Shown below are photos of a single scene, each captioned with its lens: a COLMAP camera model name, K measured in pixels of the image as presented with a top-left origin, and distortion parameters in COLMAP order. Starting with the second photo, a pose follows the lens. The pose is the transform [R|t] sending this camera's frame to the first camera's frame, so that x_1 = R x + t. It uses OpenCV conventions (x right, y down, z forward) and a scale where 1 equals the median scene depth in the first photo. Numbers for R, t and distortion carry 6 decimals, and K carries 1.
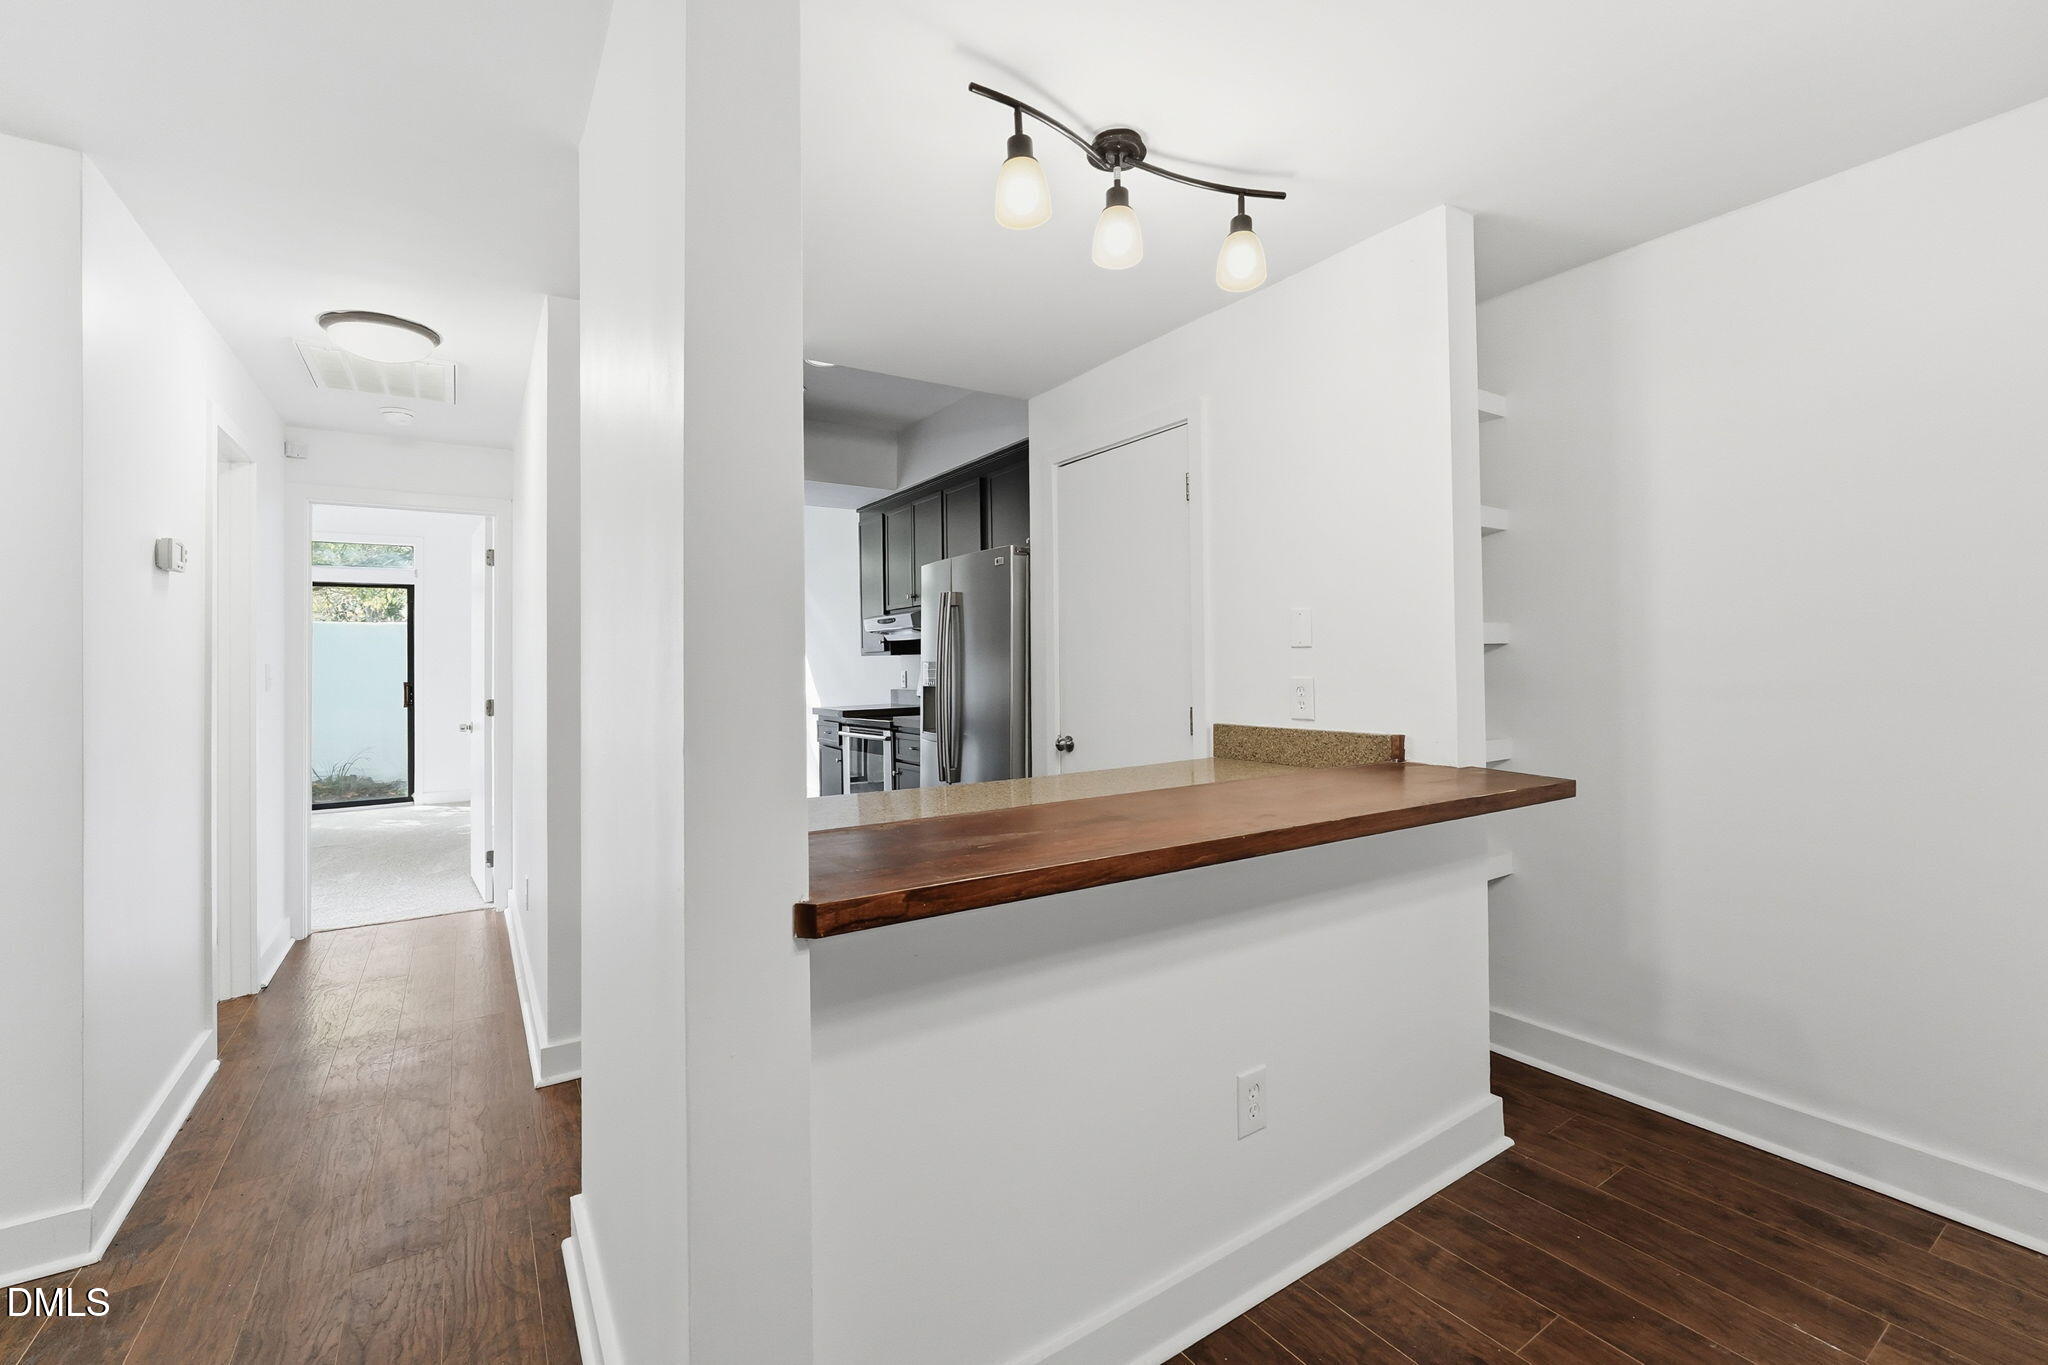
lens RADIAL K [[836.2, 0, 1009.4], [0, 836.2, 664.4], [0, 0, 1]] dist [-0.026939, 0.003540]
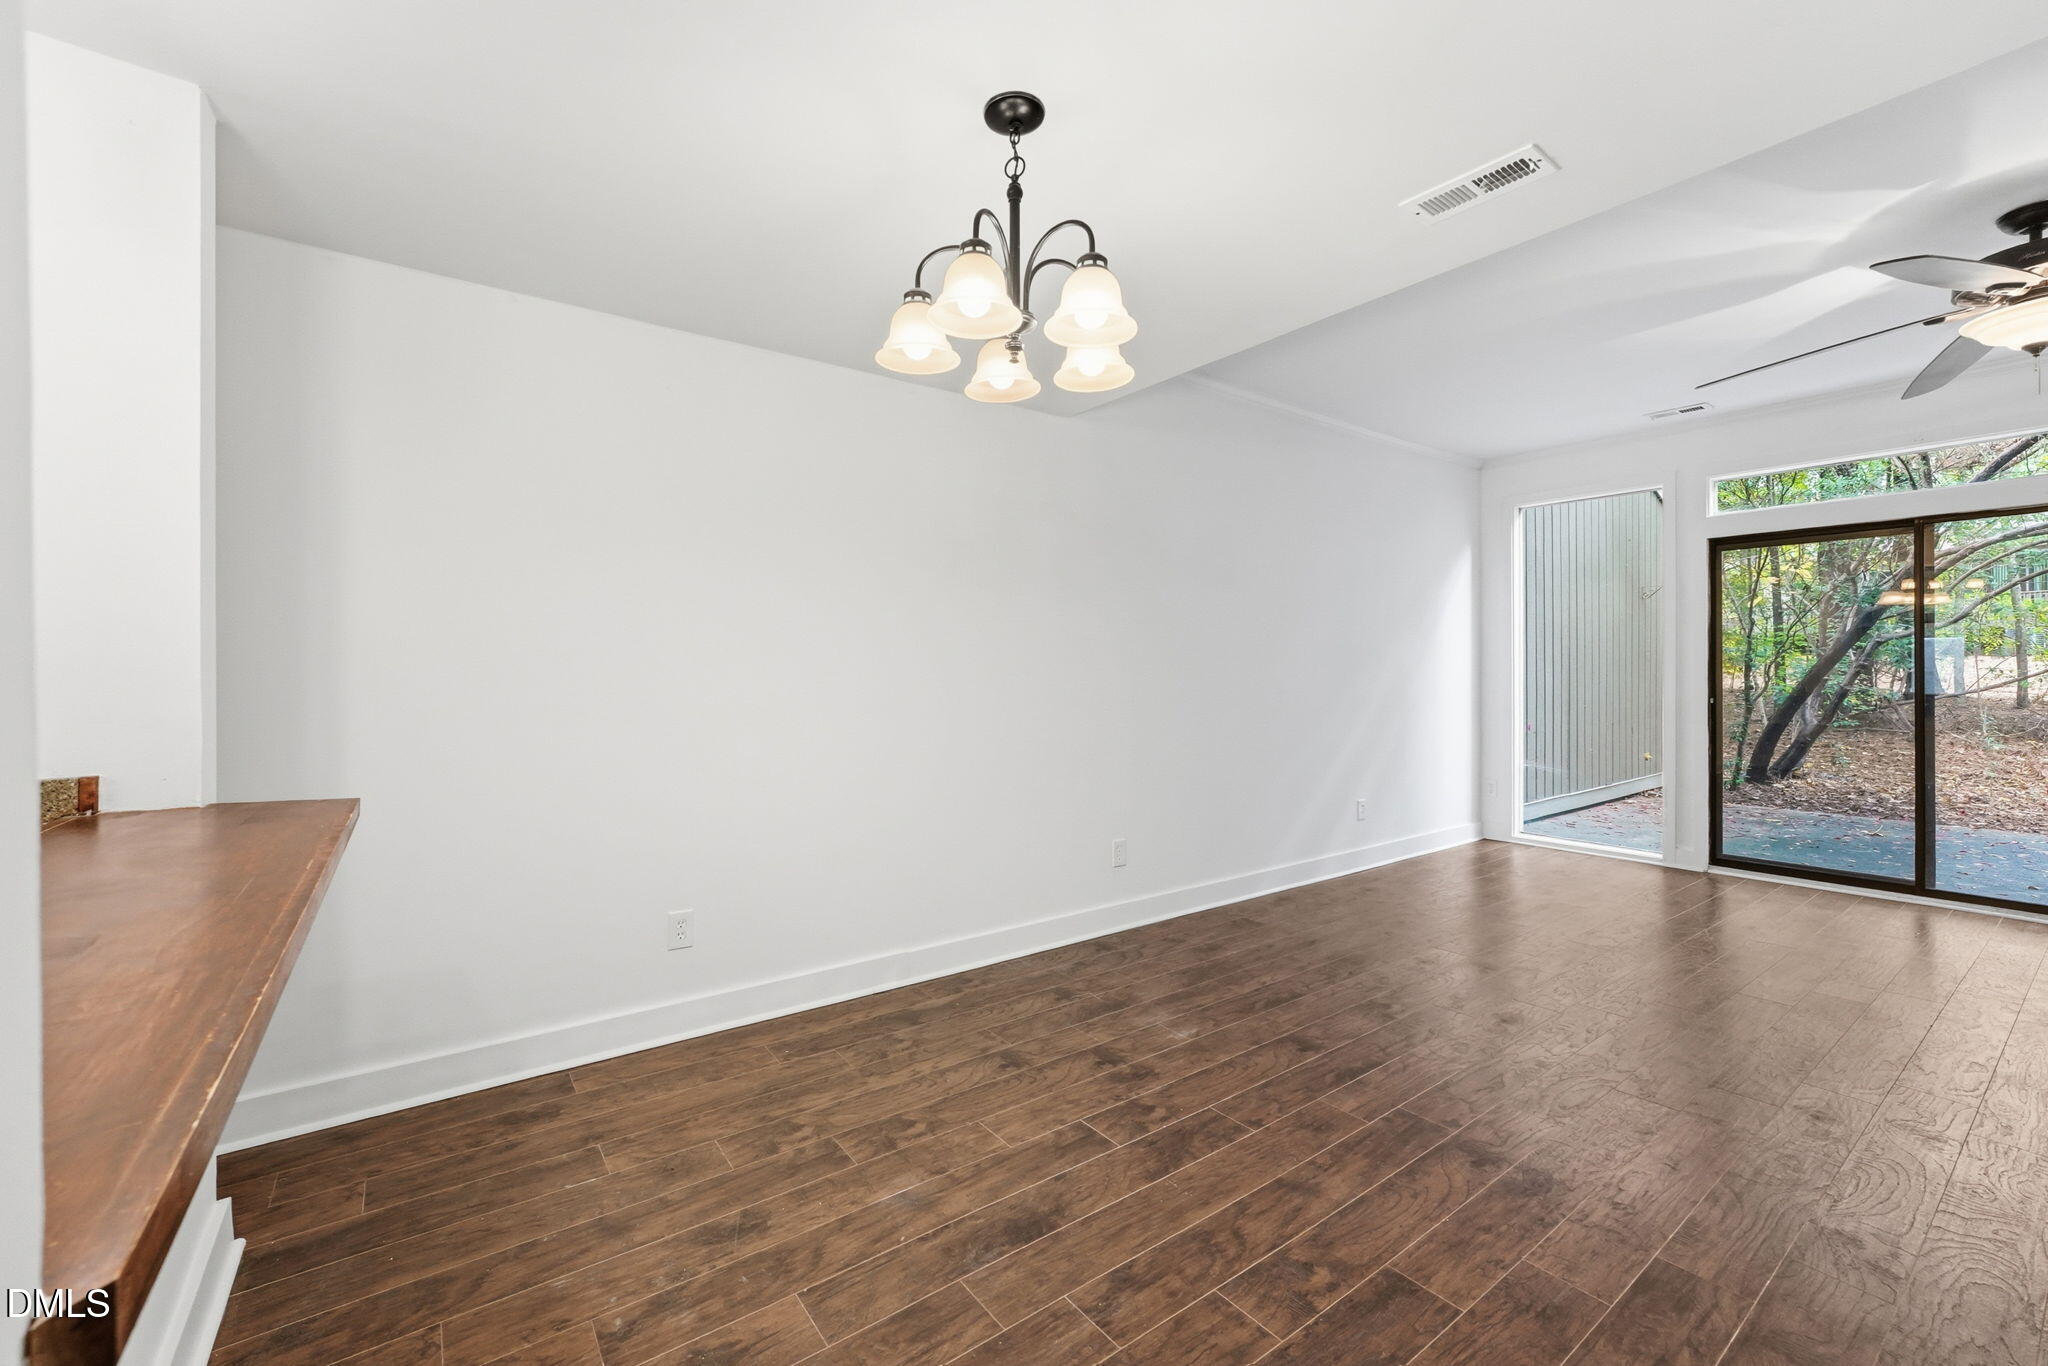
lens RADIAL K [[836.2, 0, 1013.6], [0, 836.2, 680.9], [0, 0, 1]] dist [-0.026939, 0.003540]
pose [[-0.085182, 0.000121, 0.996365, -0.351335], [-0.000788, 1.000000, -0.000189, 0.004424], [-0.996365, -0.000802, -0.085182, 0.343320]]
